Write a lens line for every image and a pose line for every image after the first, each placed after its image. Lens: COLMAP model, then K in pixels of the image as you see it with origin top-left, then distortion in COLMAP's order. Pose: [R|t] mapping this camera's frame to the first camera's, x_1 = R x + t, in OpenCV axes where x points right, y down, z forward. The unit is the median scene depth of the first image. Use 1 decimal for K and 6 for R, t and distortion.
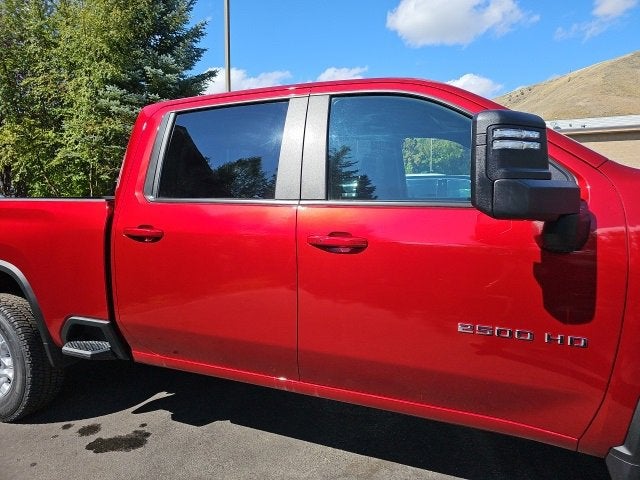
lens RADIAL K [[410.6, 0, 319.6], [0, 410.6, 246.9], [0, 0, 1]] dist [0.049708, -0.036331]
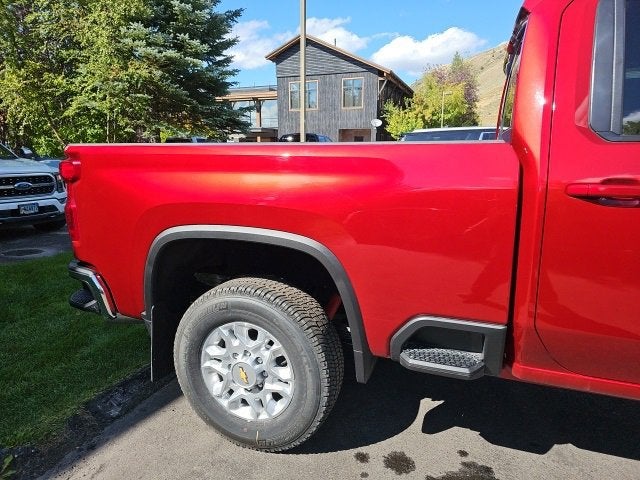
lens RADIAL K [[410.4, 0, 324.5], [0, 410.4, 244.9], [0, 0, 1]] dist [0.047448, -0.032120]
pose [[0.998682, -0.009348, 0.050460, -0.150265], [0.004645, 0.995700, 0.092519, -0.002271], [-0.051108, -0.092163, 0.994432, 0.066112]]
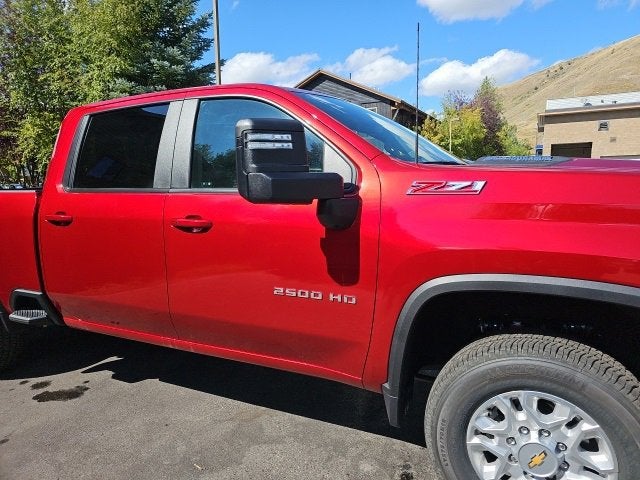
lens RADIAL K [[410.4, 0, 324.5], [0, 410.4, 244.9], [0, 0, 1]] dist [0.047448, -0.032120]
pose [[0.998175, -0.010037, -0.059551, 0.069176], [0.011946, 0.999423, 0.031793, 0.002386], [0.059198, -0.032447, 0.997719, -0.026488]]
